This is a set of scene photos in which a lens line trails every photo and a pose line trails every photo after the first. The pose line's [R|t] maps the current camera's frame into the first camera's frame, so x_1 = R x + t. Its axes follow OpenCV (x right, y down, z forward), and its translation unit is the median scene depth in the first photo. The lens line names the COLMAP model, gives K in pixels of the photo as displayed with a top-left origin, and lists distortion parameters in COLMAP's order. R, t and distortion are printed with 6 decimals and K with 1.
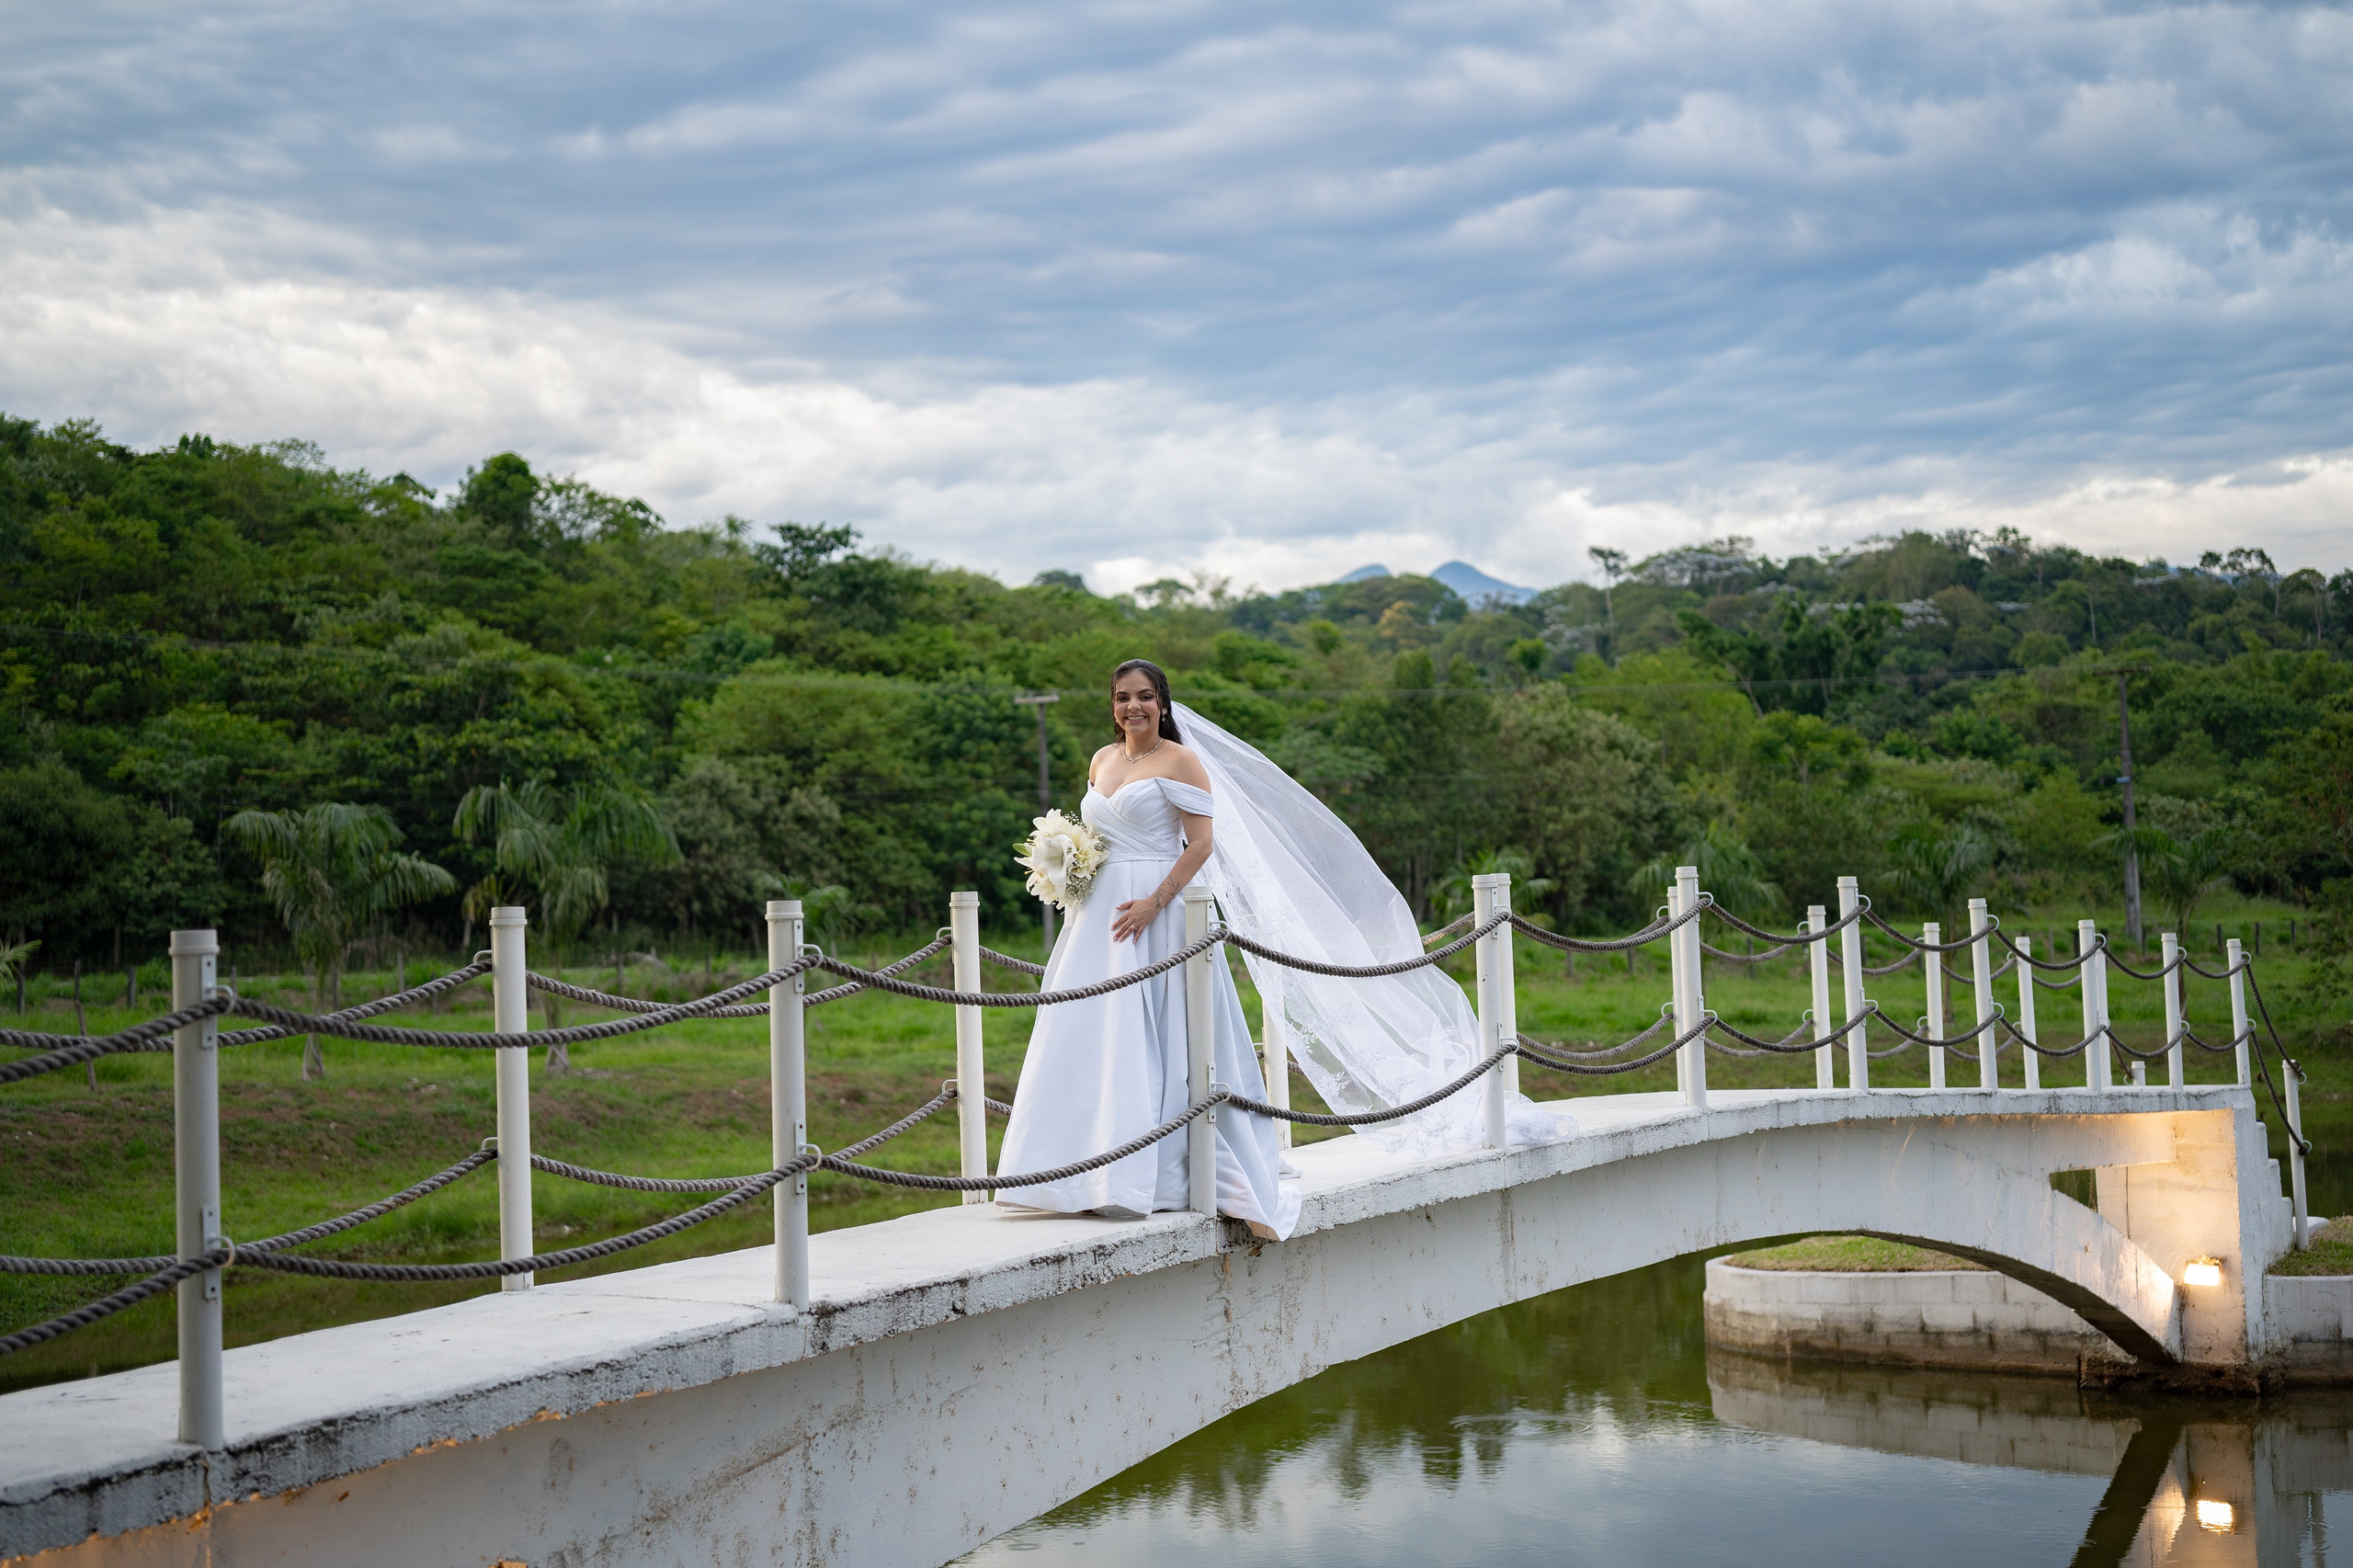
lens RADIAL K [[3441.6, 0, 1176.5], [0, 3441.6, 784.0], [0, 0, 1]] dist [0.173417, -0.566805]
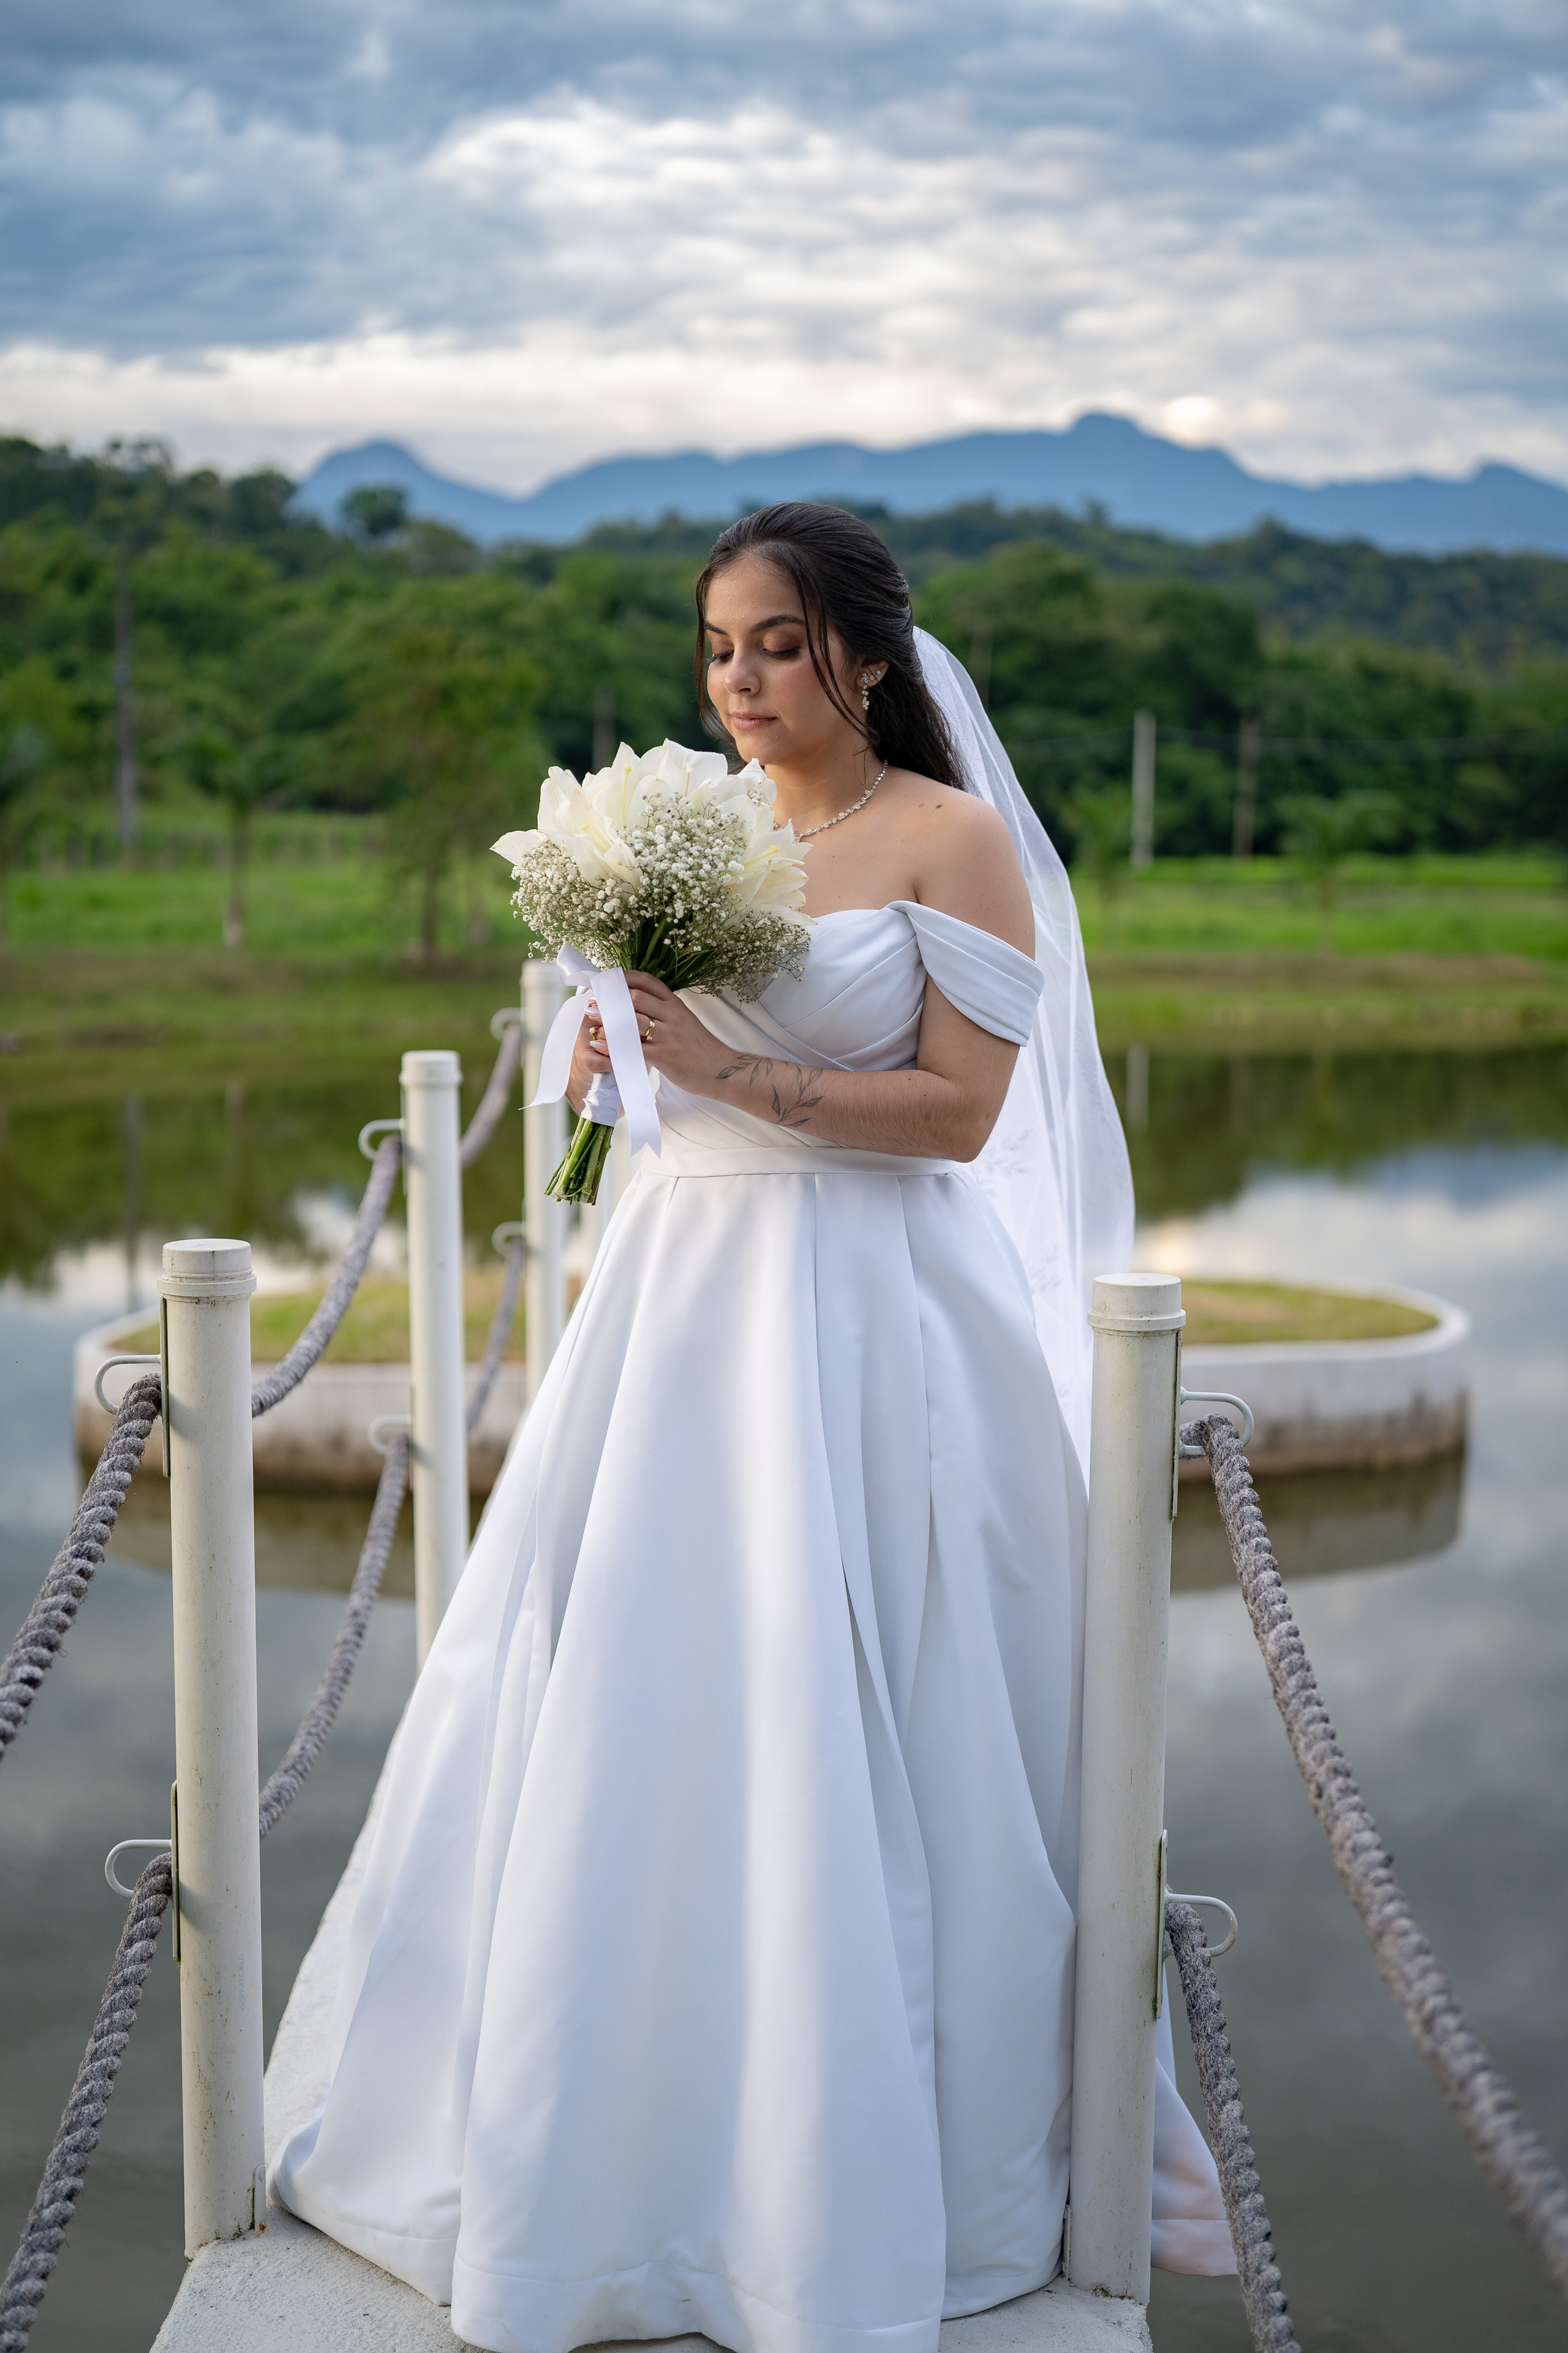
lens RADIAL K [[3302.2, 0, 787.6], [0, 3302.2, 1128.8], [0, 0, 1]] dist [0.165339, -0.619652]
pose [[0.867483, -0.010005, 0.497365, -0.013473], [-0.060124, 0.990360, 0.124787, -0.001533], [-0.493819, -0.138154, 0.858519, 0.059158]]
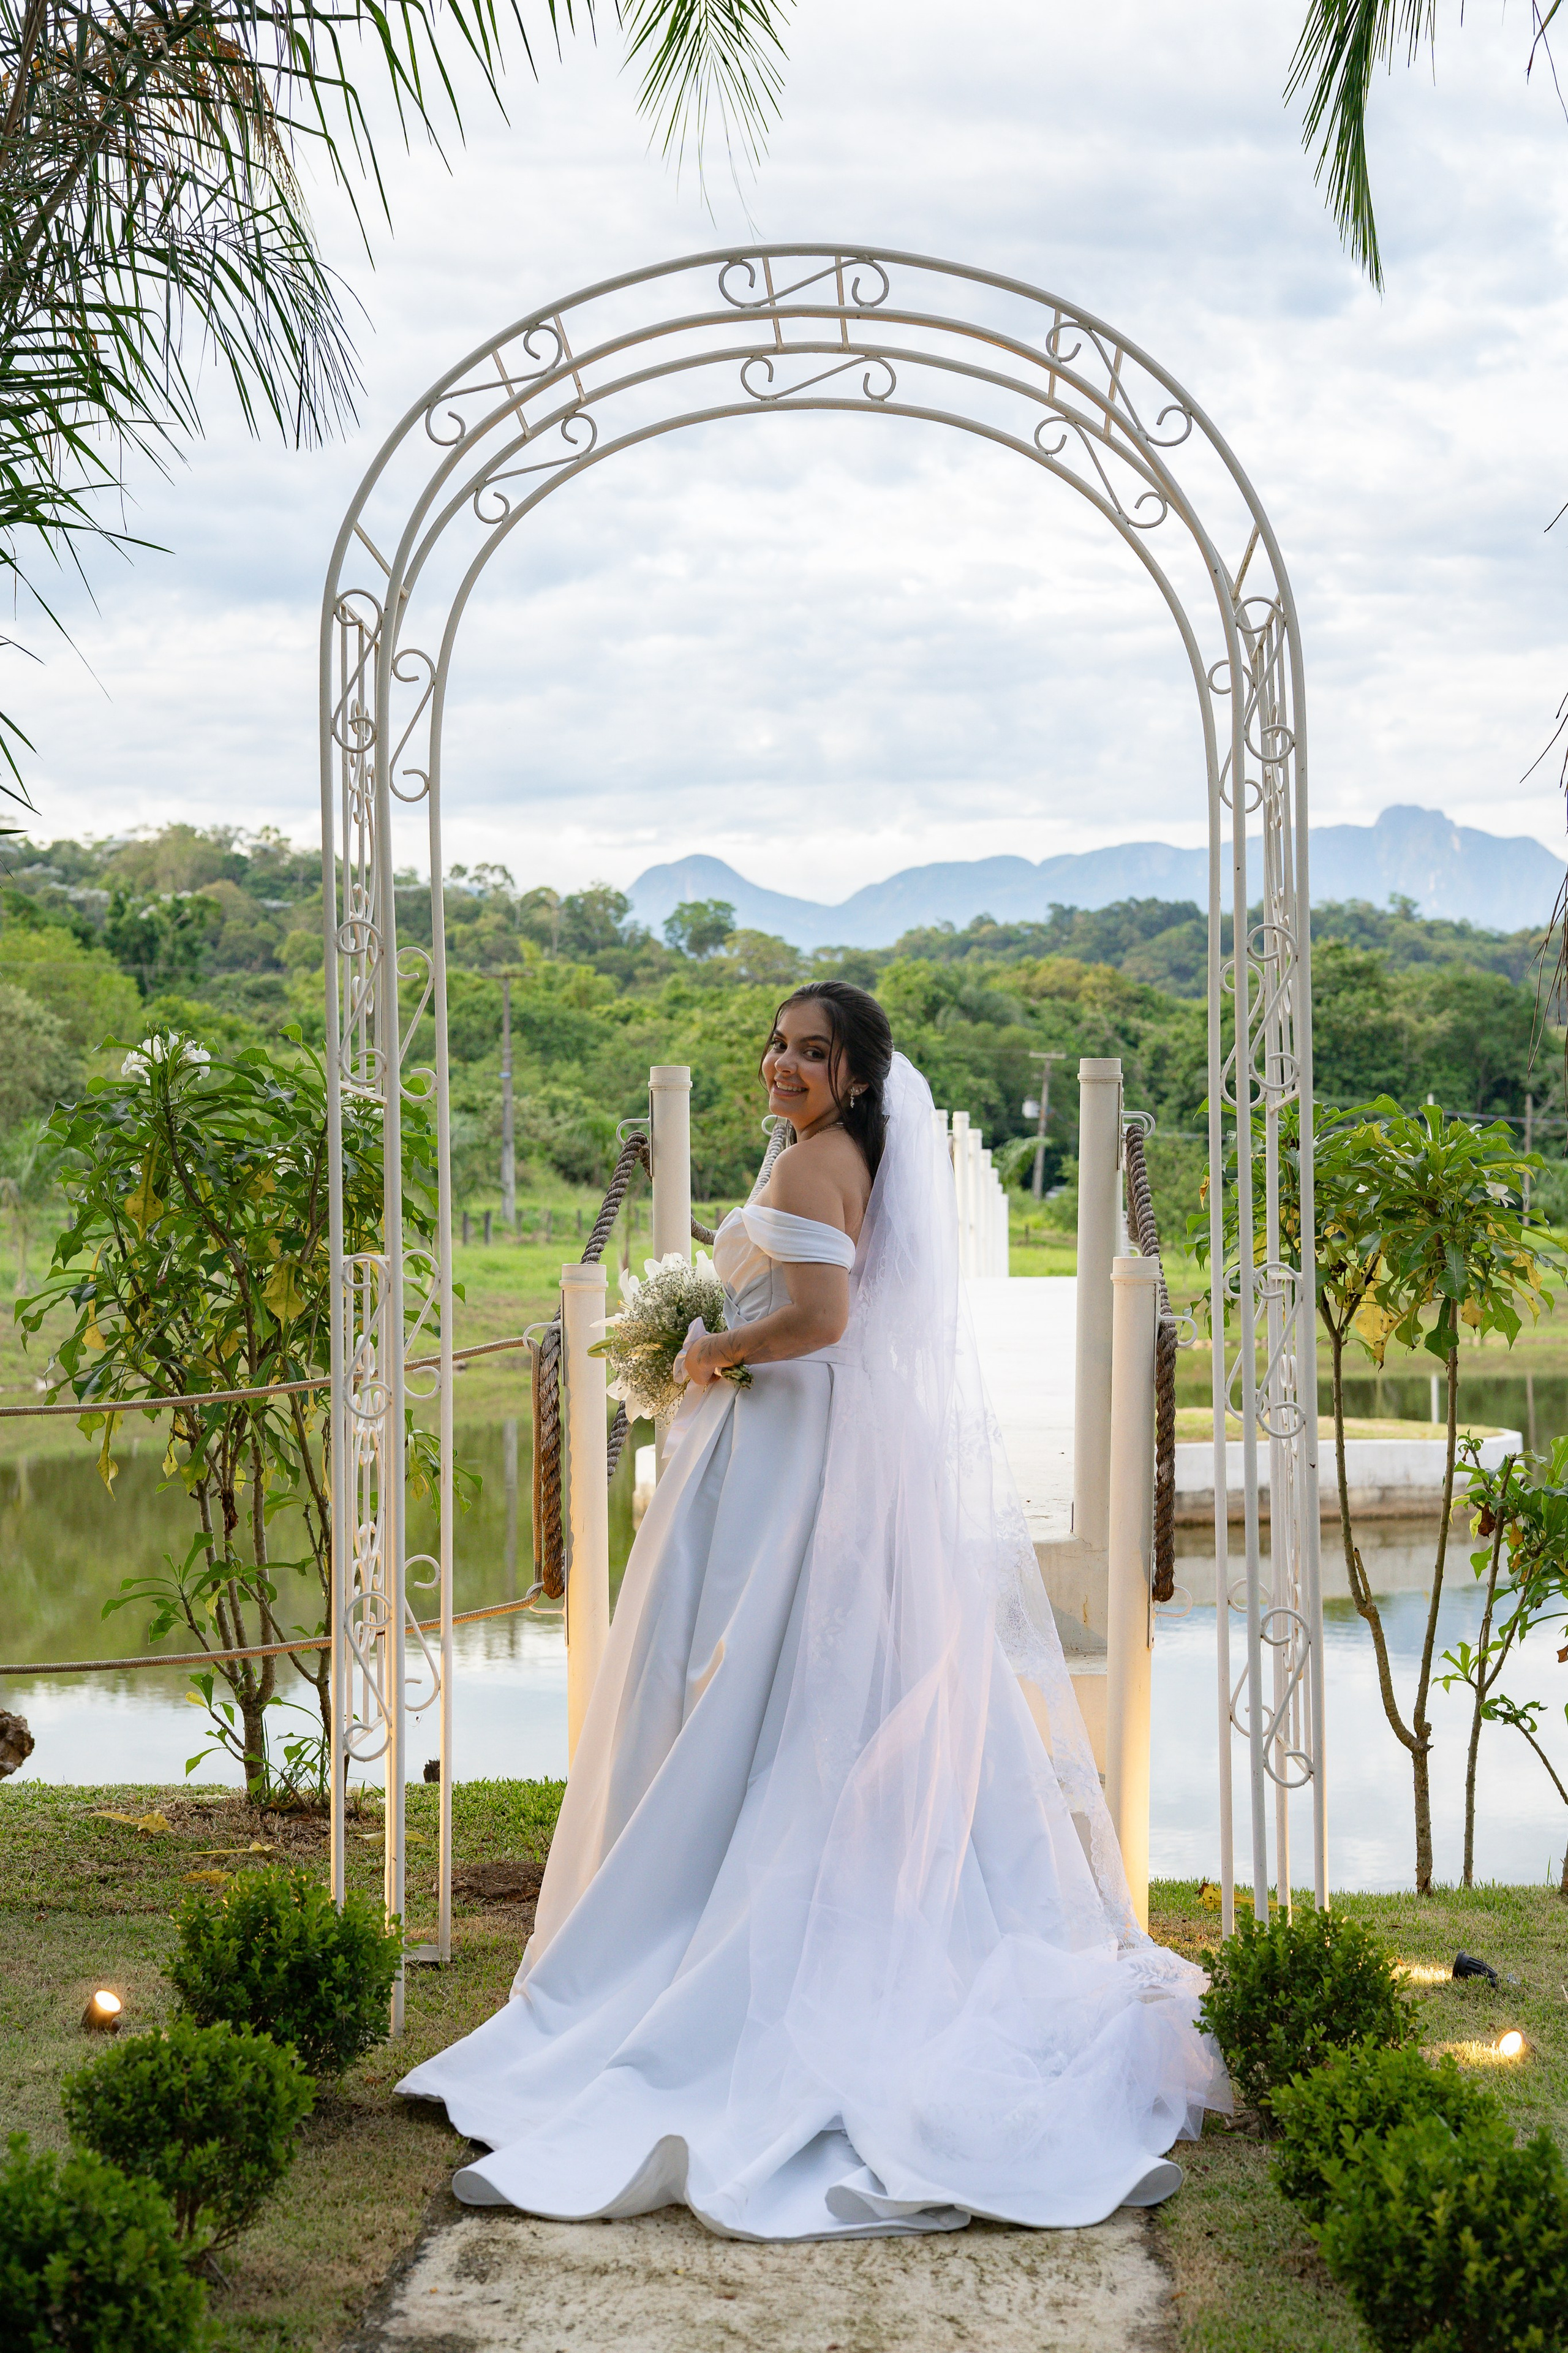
lens RADIAL K [[3566.2, 0, 784.0], [0, 3566.2, 1176.5], [0, 0, 1]] dist [0.116550, -0.033883]
pose [[0.909364, 0.028526, 0.415021, -0.061893], [-0.040183, 0.999004, 0.019382, 0.002971], [-0.414055, -0.034302, 0.909605, -0.031064]]
